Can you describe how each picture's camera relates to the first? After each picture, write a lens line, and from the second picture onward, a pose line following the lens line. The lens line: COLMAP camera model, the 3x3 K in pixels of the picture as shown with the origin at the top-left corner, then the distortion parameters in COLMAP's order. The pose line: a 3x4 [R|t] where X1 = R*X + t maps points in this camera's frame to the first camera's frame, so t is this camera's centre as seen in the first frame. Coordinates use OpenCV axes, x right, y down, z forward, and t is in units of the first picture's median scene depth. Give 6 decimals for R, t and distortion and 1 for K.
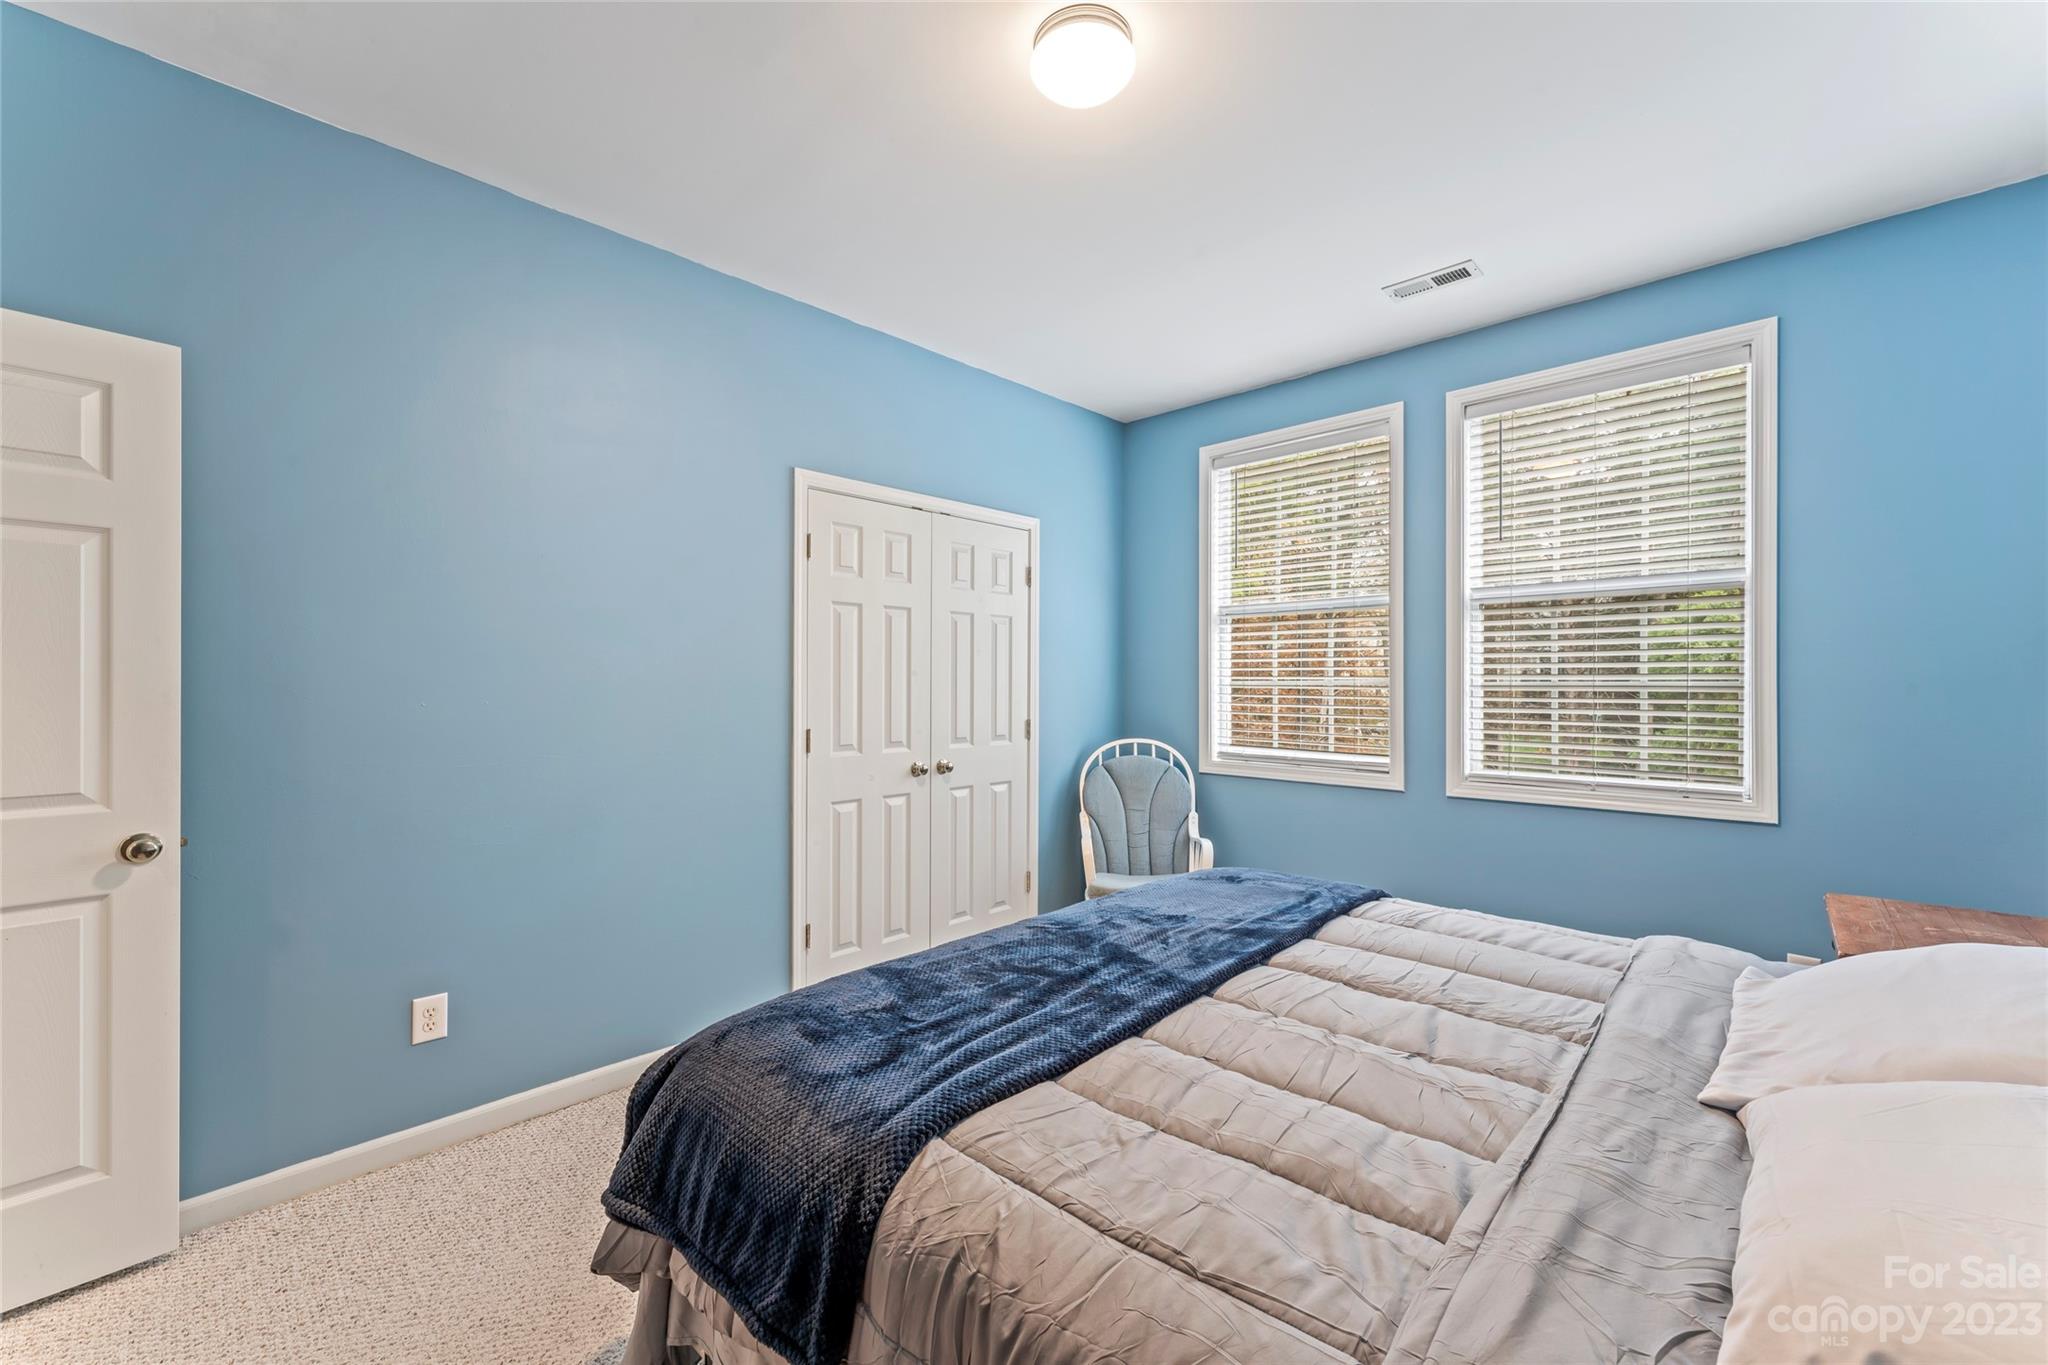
lens RADIAL K [[817.4, 0, 1005.9], [0, 817.4, 681.9], [0, 0, 1]] dist [0.000303, -0.000046]
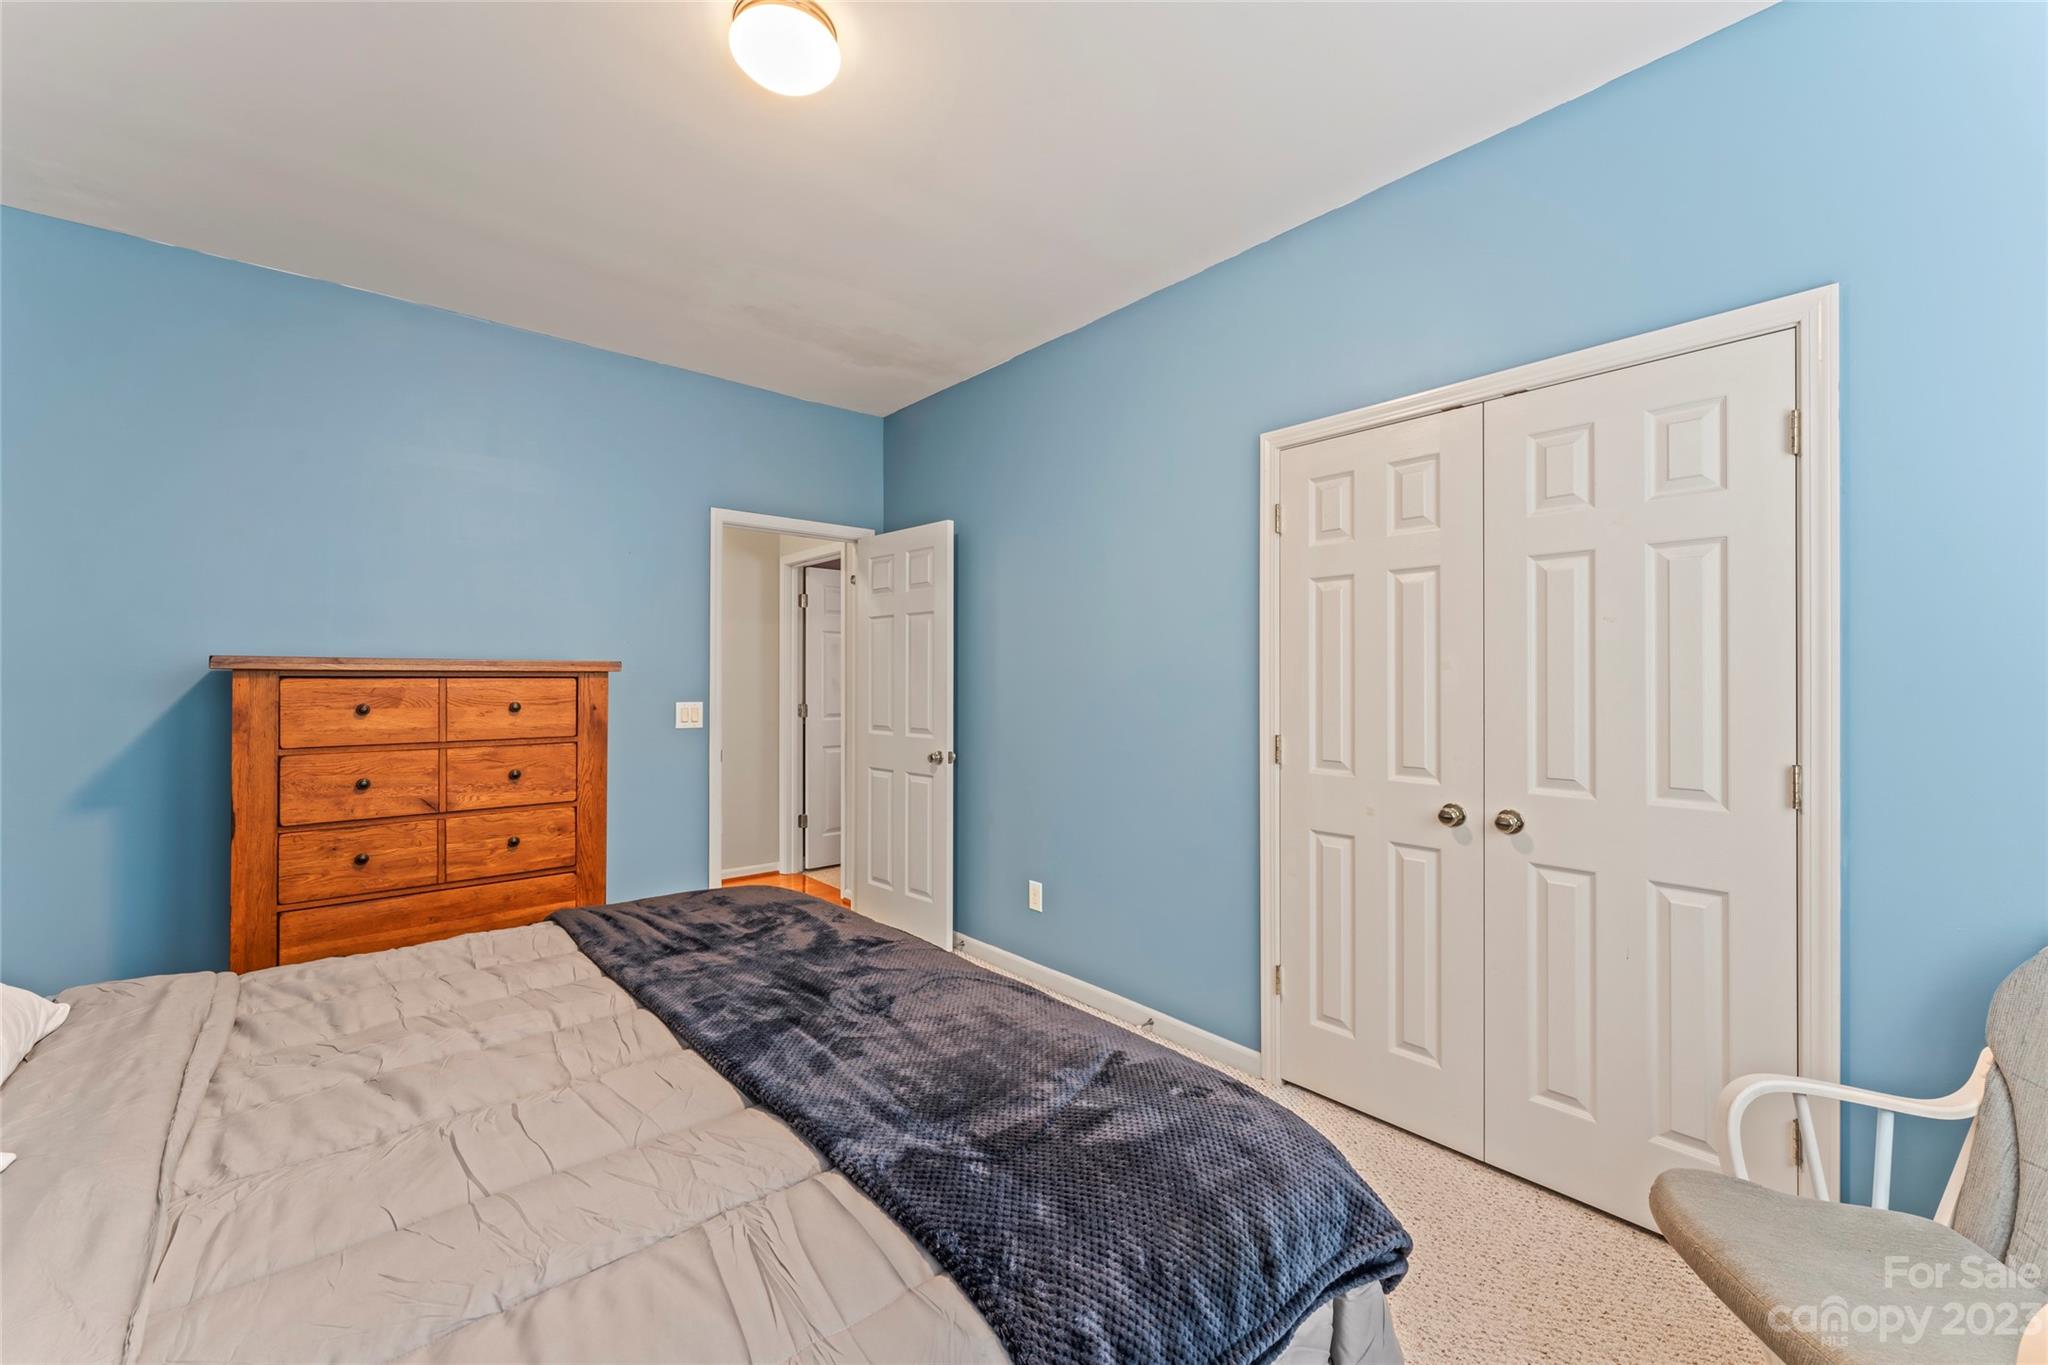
lens RADIAL K [[817.4, 0, 1007.7], [0, 817.4, 672.7], [0, 0, 1]] dist [0.000303, -0.000046]
pose [[-0.085375, -0.003951, -0.996341, 0.567111], [0.005994, 0.999972, -0.004479, -0.004749], [0.996331, -0.006355, -0.085349, 0.720393]]
